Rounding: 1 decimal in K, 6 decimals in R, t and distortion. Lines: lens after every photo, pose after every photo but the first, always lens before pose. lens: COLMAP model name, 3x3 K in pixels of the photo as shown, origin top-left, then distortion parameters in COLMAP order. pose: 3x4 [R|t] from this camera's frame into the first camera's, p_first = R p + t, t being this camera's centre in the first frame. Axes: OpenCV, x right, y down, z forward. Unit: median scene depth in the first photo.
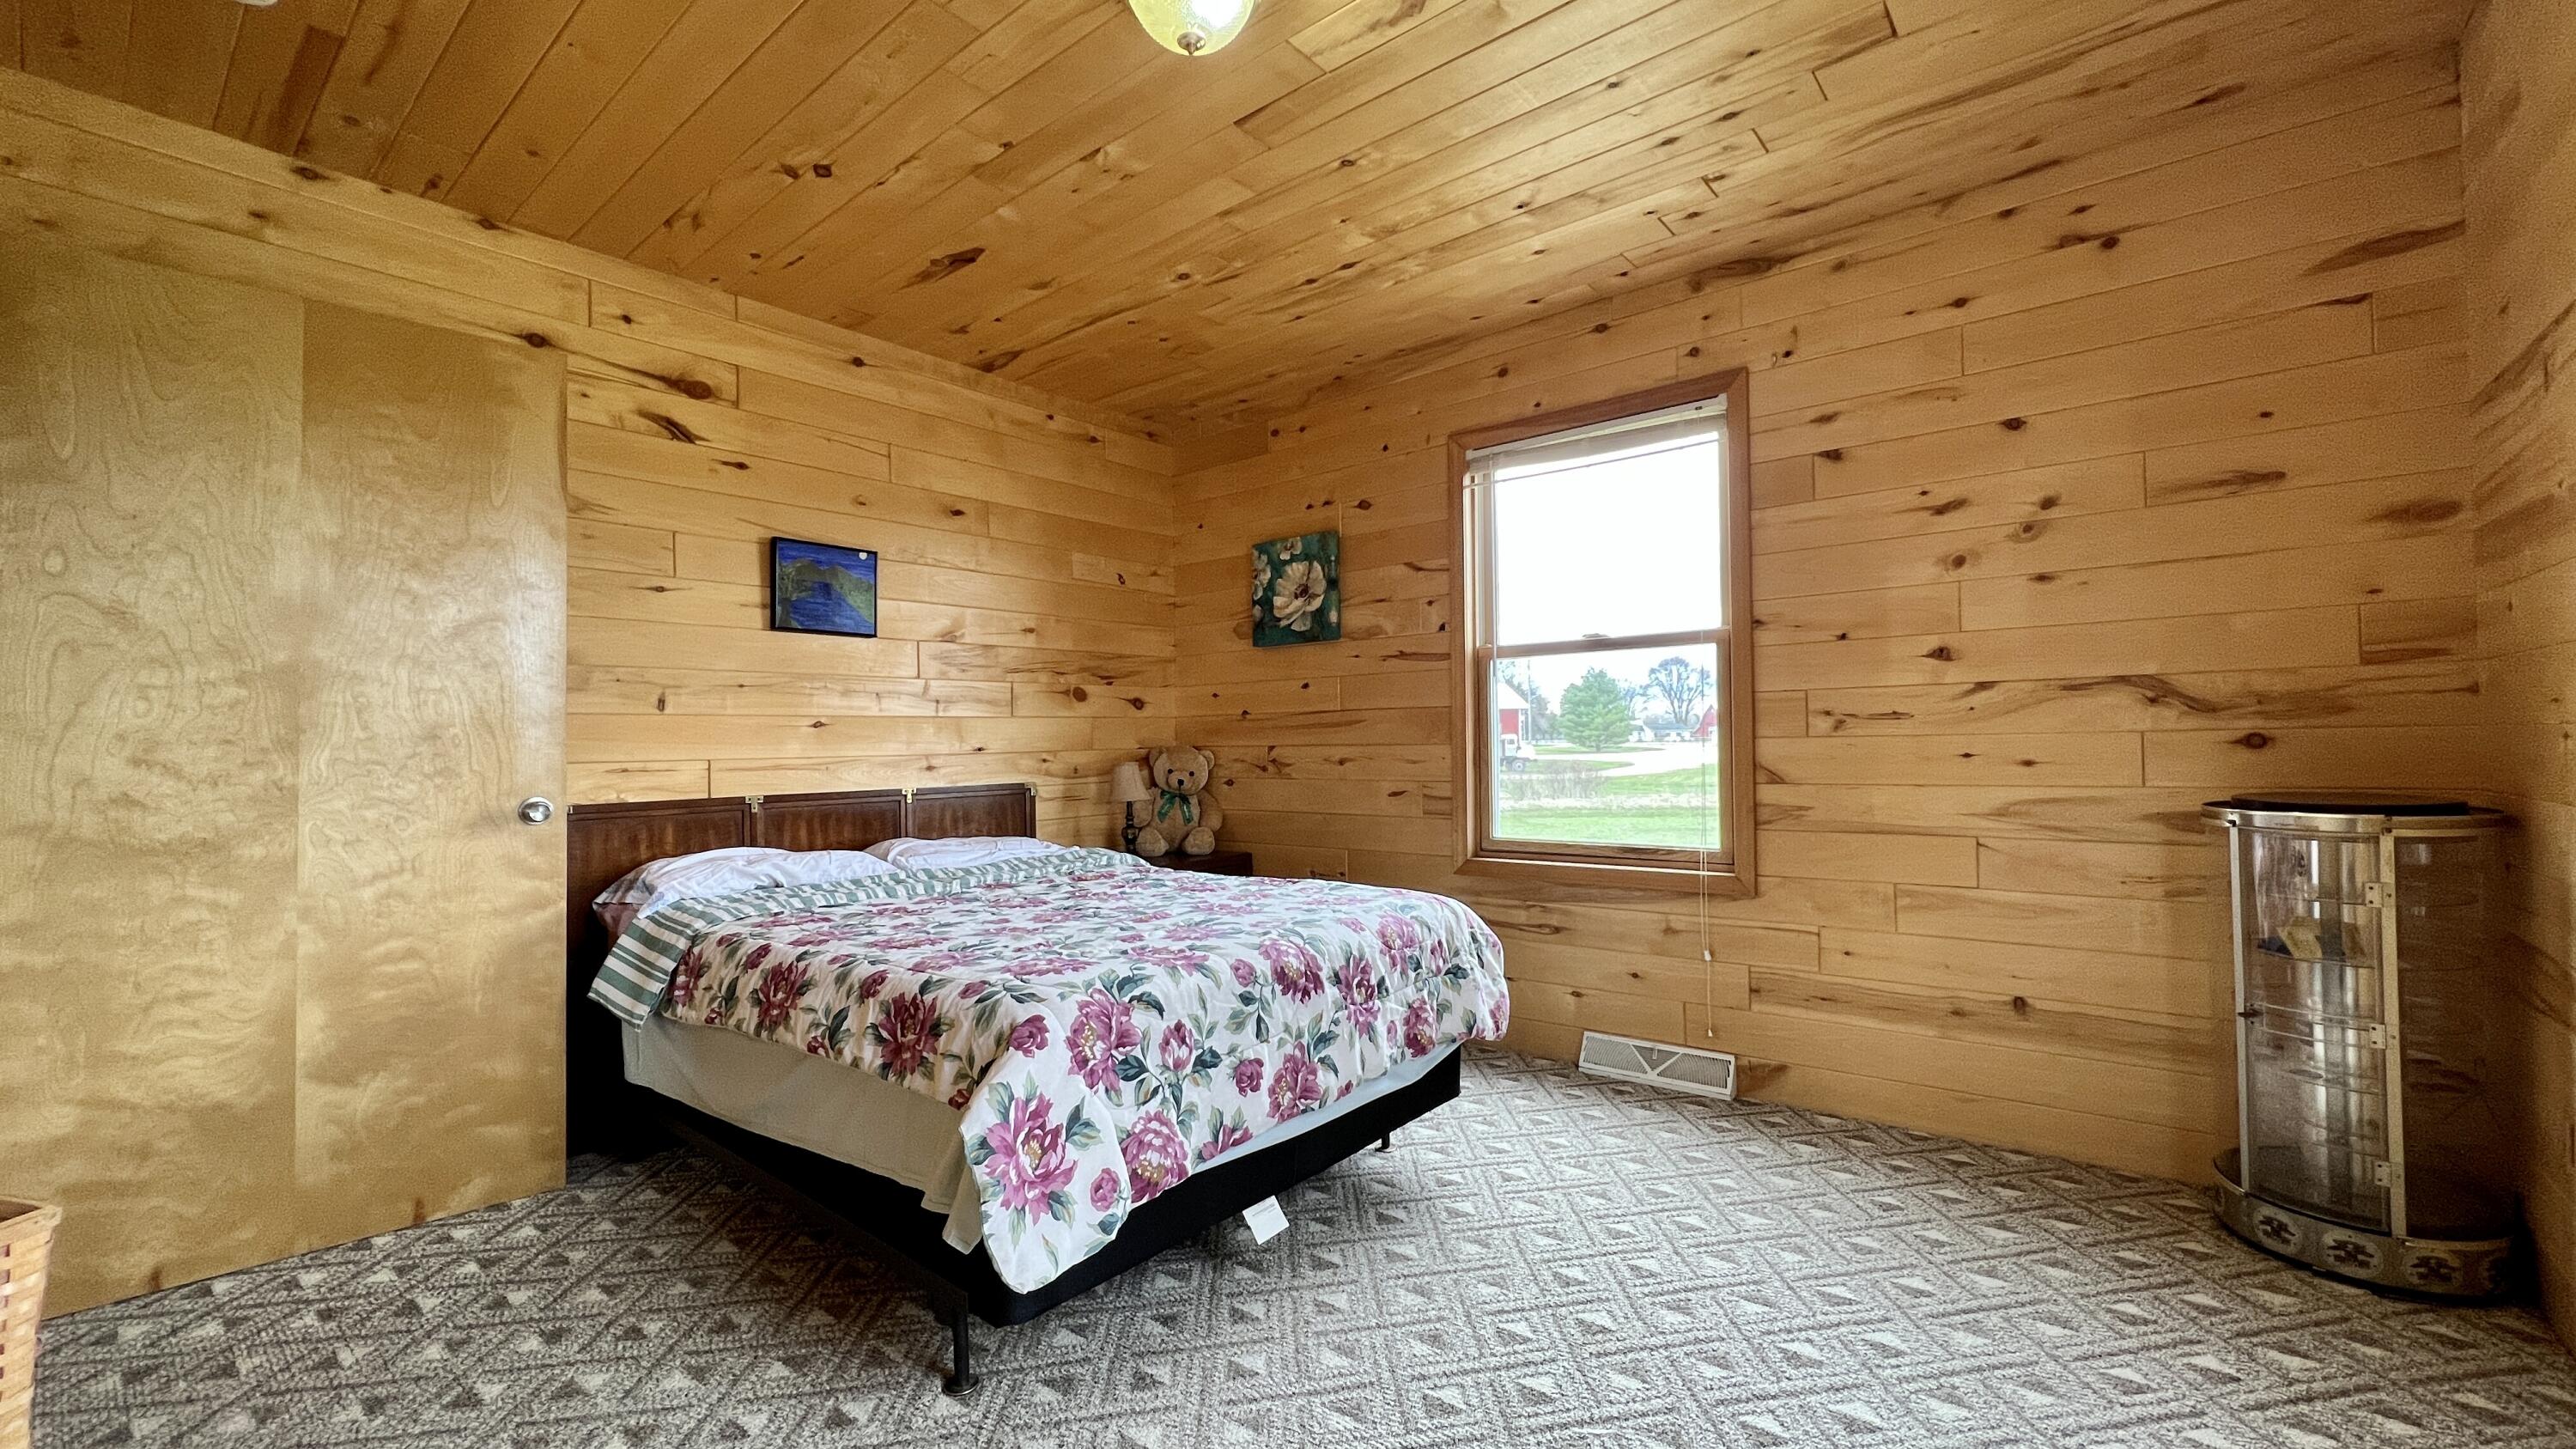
lens RADIAL K [[1026.8, 0, 1295.9], [0, 1026.8, 729.7], [0, 0, 1]] dist [0.000343, -0.000221]
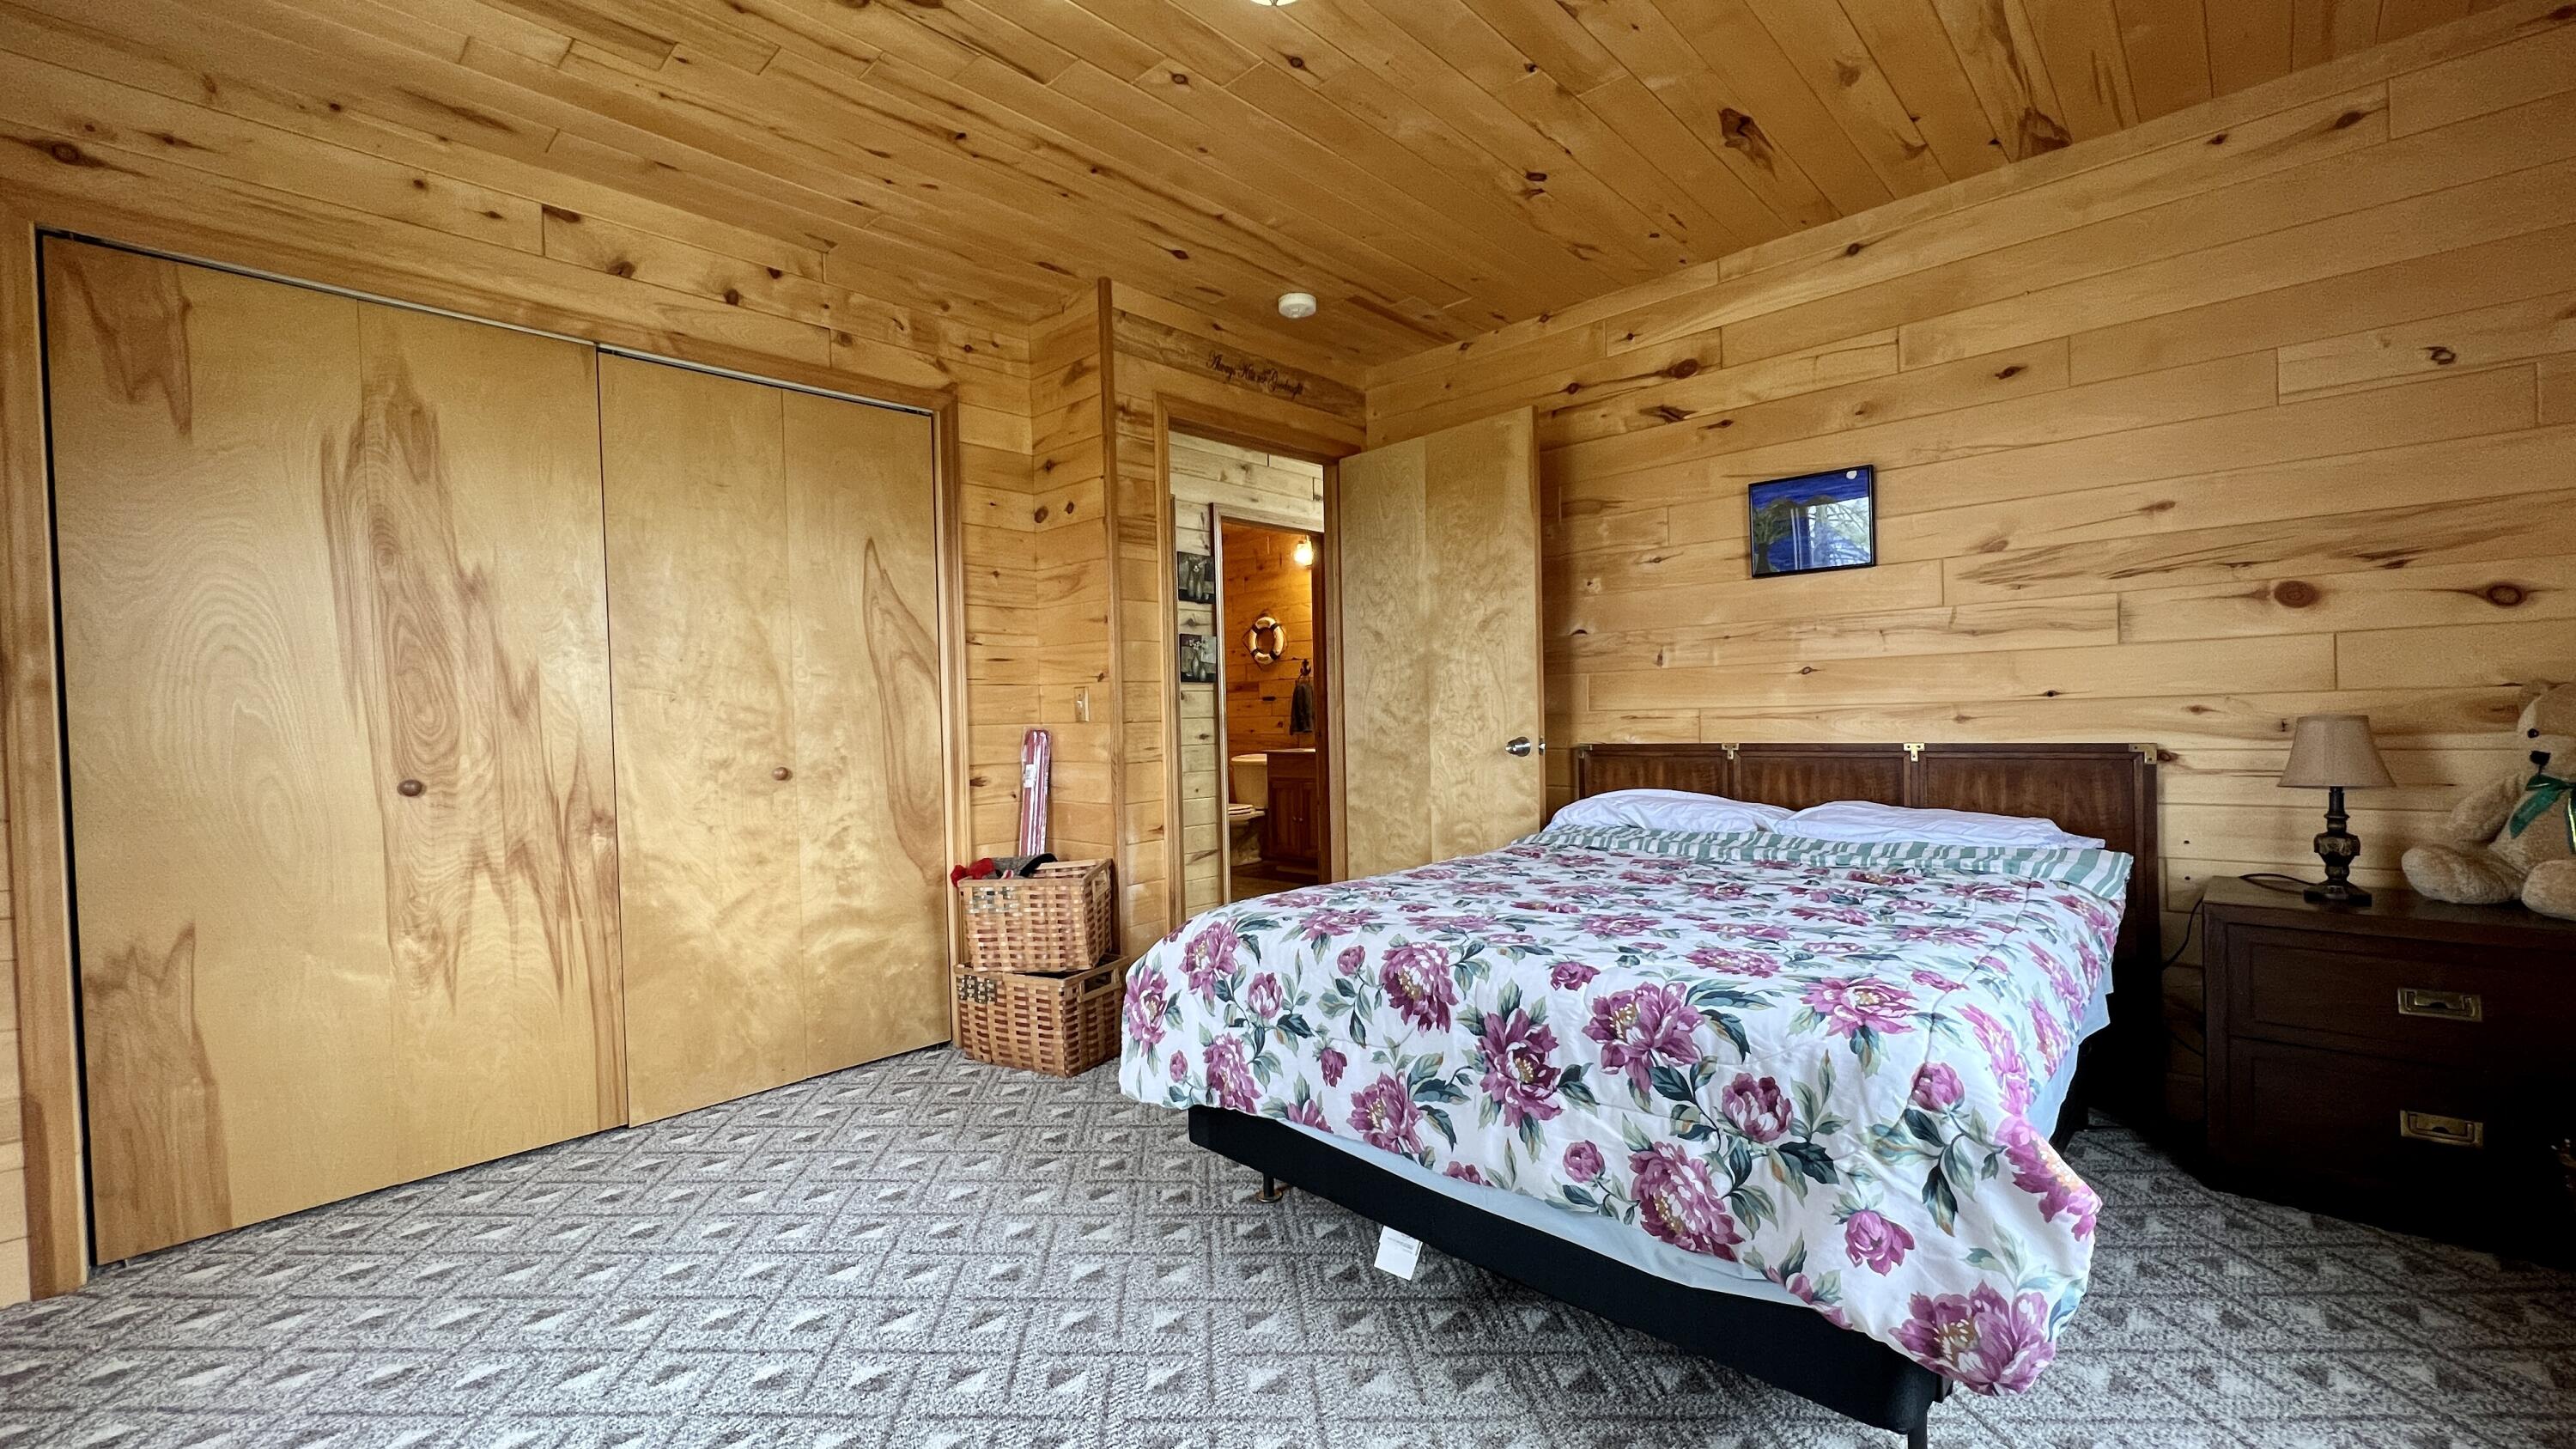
lens RADIAL K [[1026.8, 0, 1295.9], [0, 1026.8, 729.7], [0, 0, 1]] dist [0.000343, -0.000221]
pose [[-0.068330, 0.034456, -0.997068, 0.750181], [0.041127, 0.998651, 0.031692, -0.000201], [0.996815, -0.038841, -0.069655, 0.892268]]
